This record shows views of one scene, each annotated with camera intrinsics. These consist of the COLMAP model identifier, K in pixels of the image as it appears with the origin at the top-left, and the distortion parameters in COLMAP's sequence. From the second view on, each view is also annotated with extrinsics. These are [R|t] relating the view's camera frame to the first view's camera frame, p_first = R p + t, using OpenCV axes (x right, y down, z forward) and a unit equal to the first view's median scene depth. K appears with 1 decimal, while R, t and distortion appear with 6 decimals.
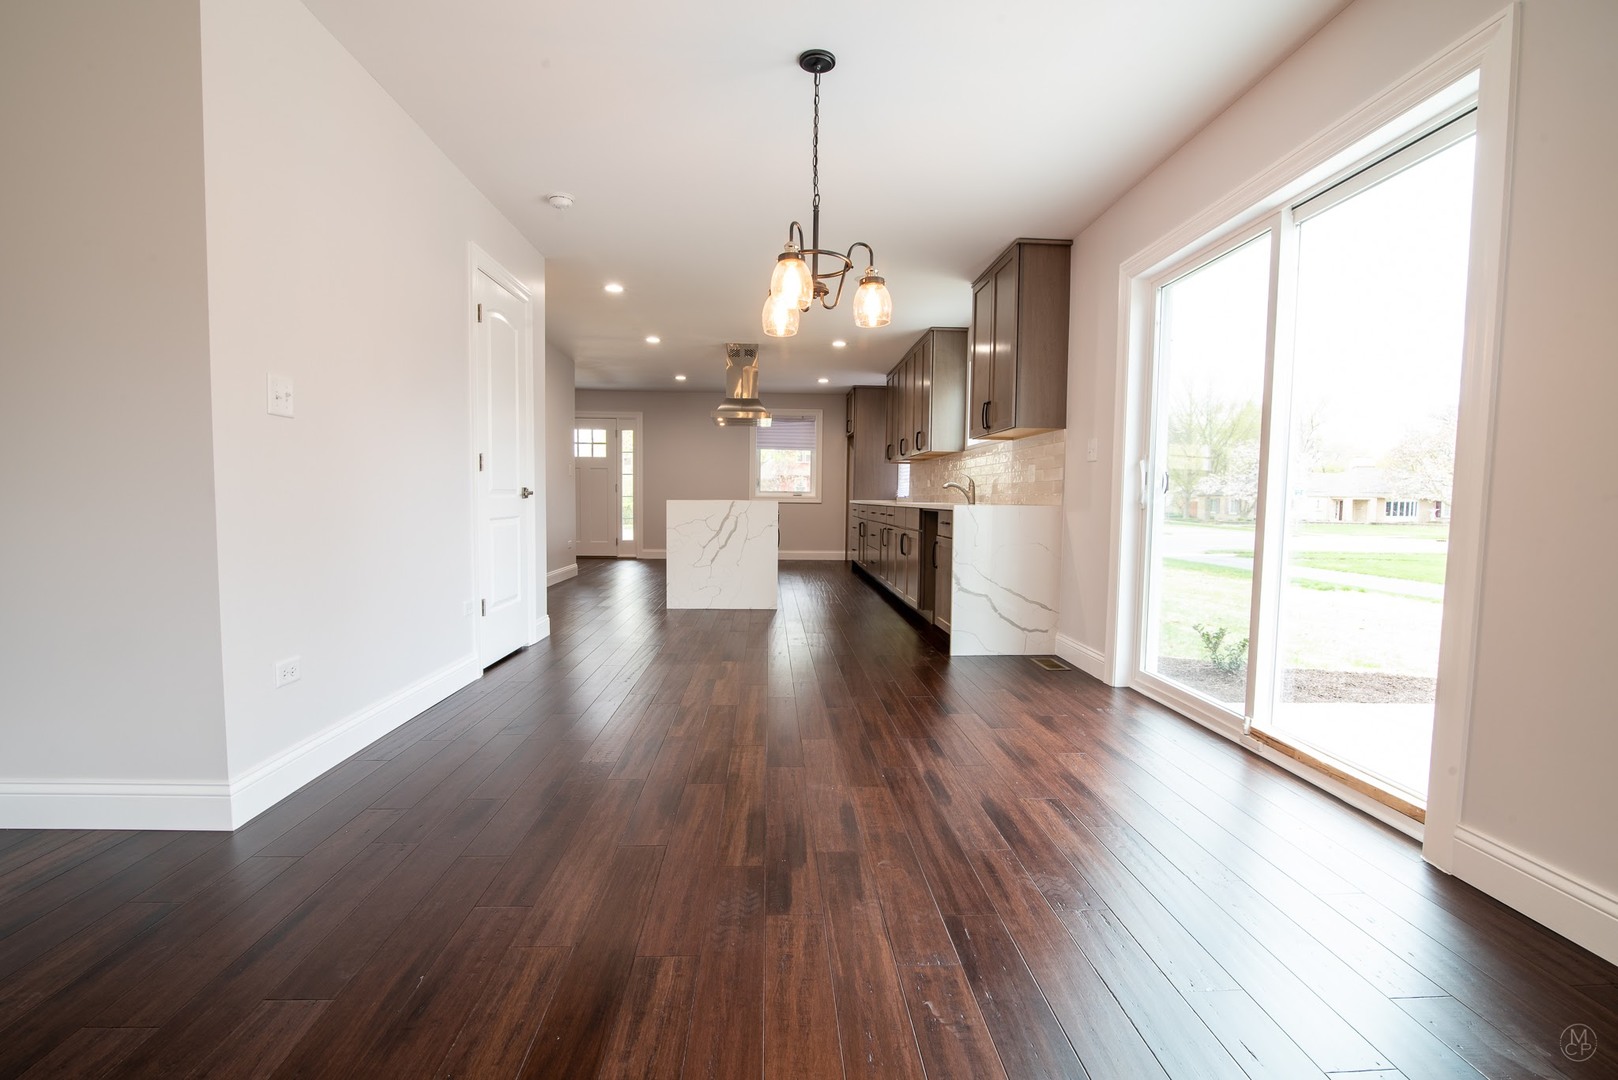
lens RADIAL K [[737.8, 0, 814.7], [0, 737.8, 538.7], [0, 0, 1]] dist [-0.019386, 0.001121]
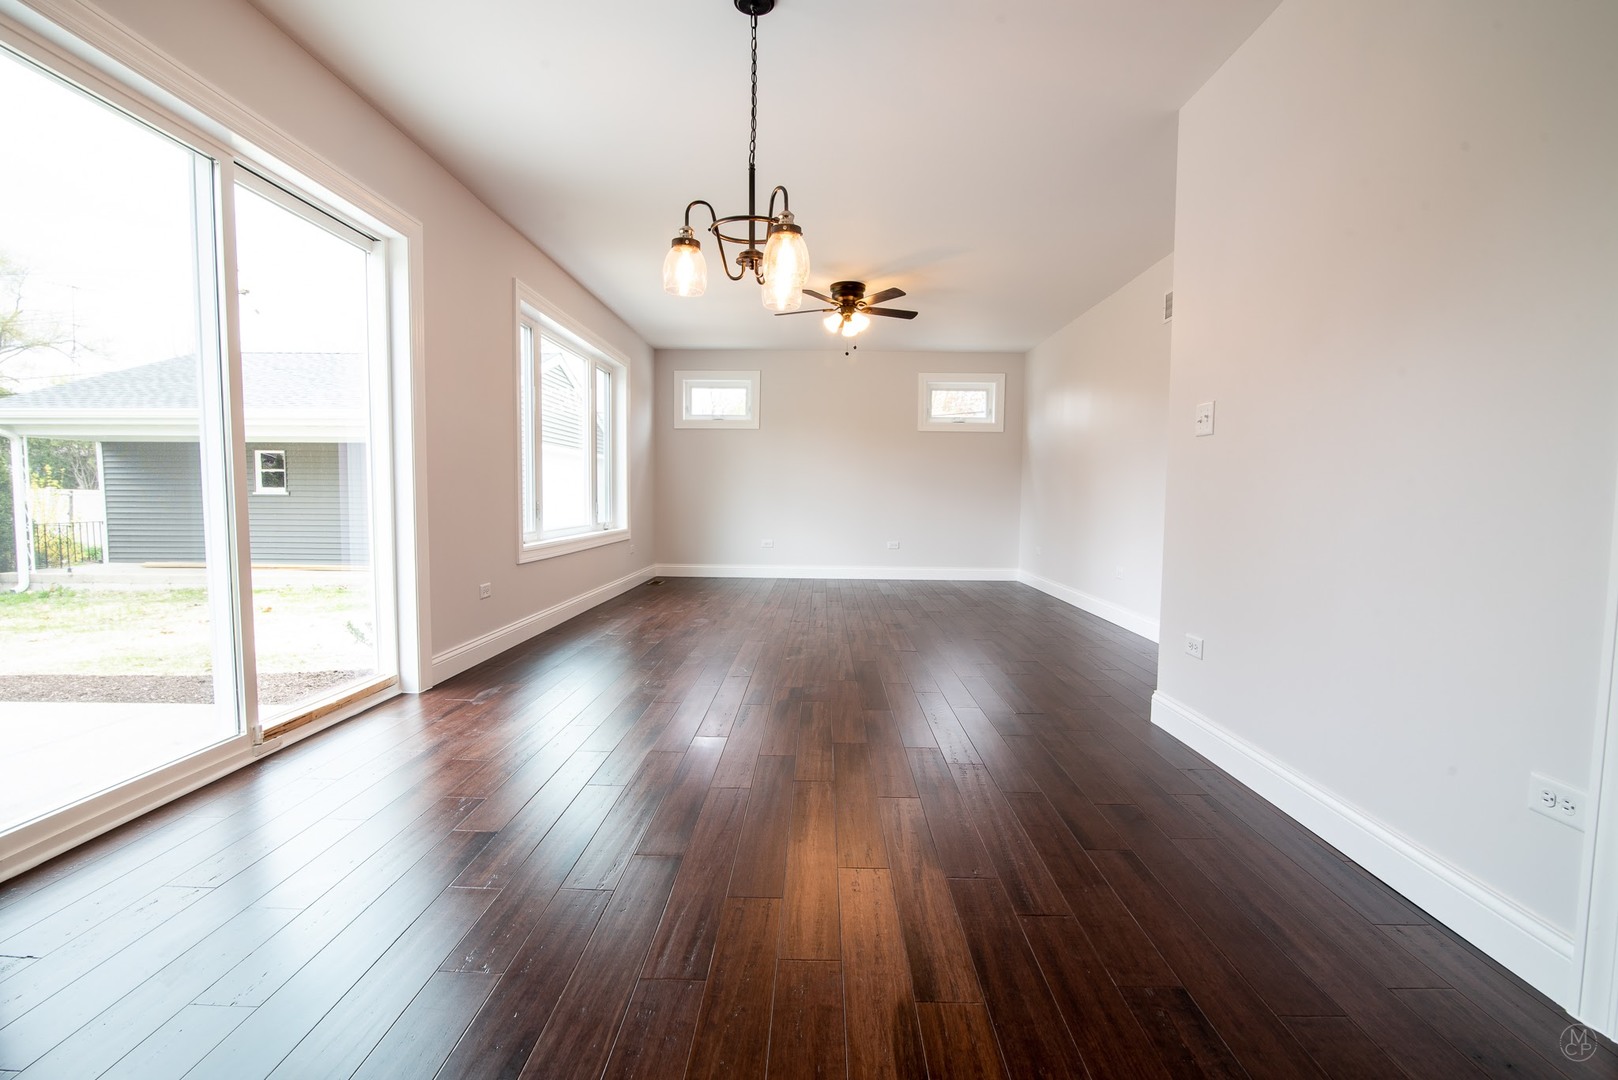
lens RADIAL K [[737.8, 0, 798.3], [0, 737.8, 547.7], [0, 0, 1]] dist [-0.019386, 0.001121]
pose [[-0.995372, -0.032377, 0.090474, -0.089252], [-0.020585, 0.991516, 0.128347, -0.063583], [-0.093862, 0.125891, -0.987594, 1.160223]]
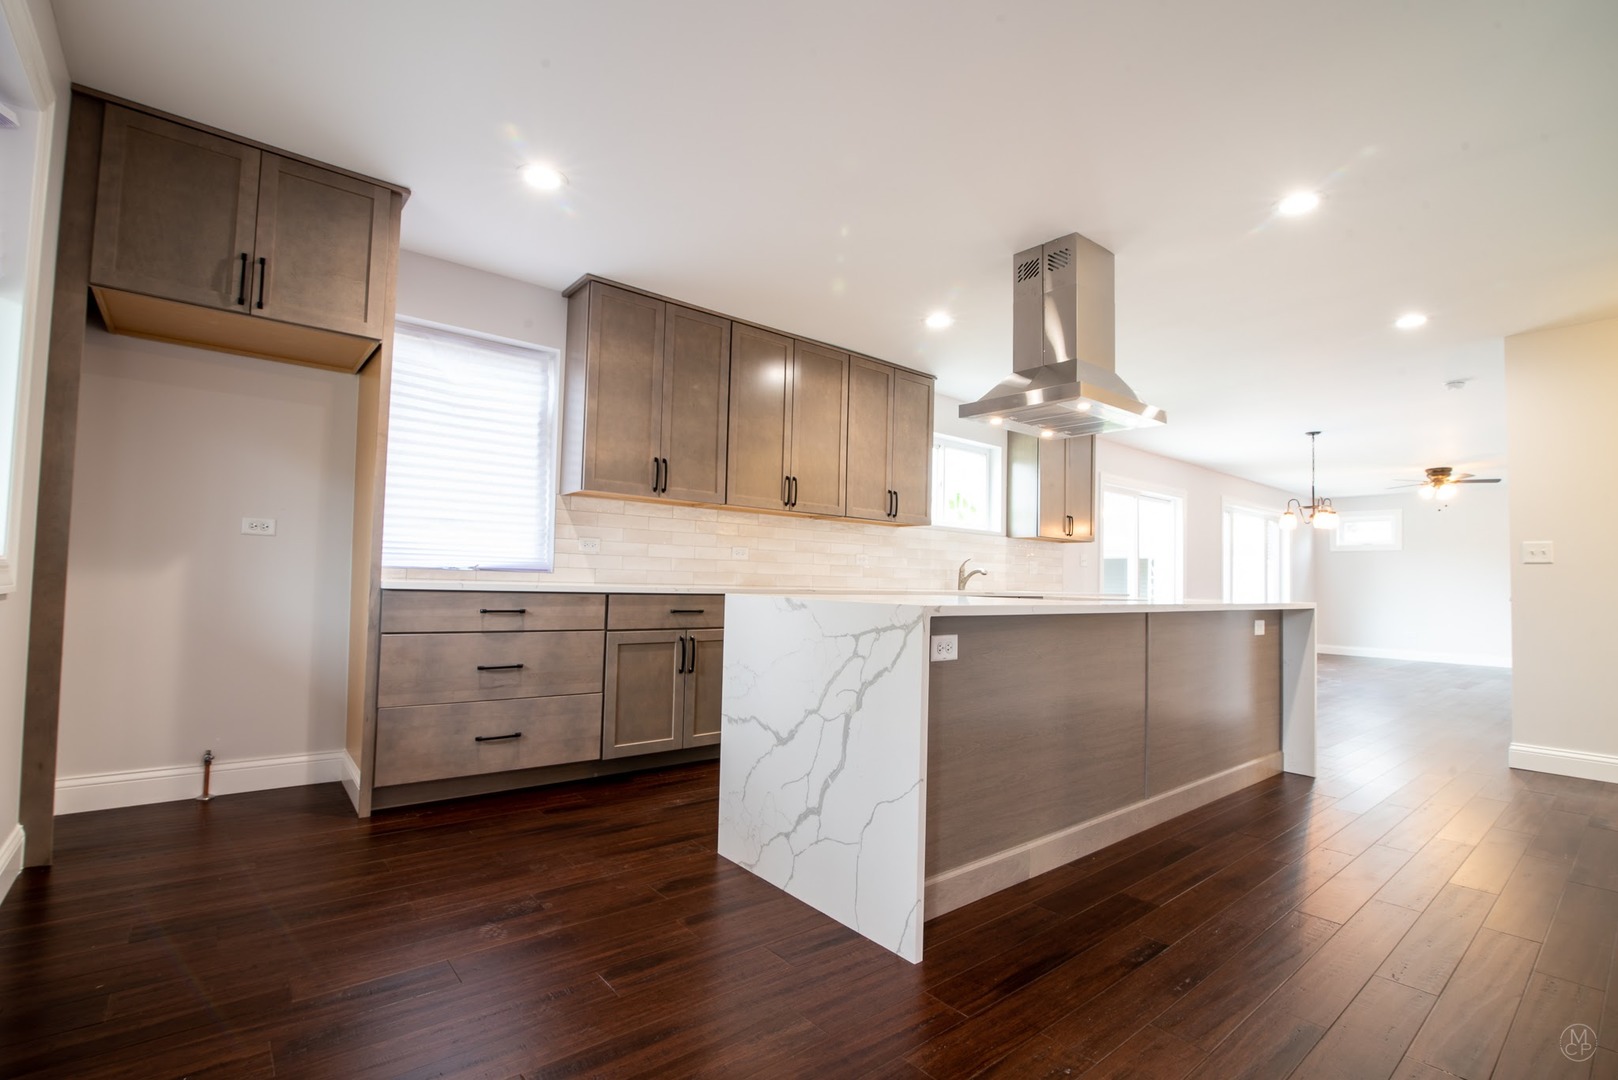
lens RADIAL K [[737.8, 0, 824.8], [0, 737.8, 545.1], [0, 0, 1]] dist [-0.019386, 0.001121]
pose [[-0.597047, 0.007501, 0.802171, -0.639764], [0.008439, 0.999960, -0.003069, -0.146021], [-0.802162, 0.004937, -0.597086, 2.400627]]
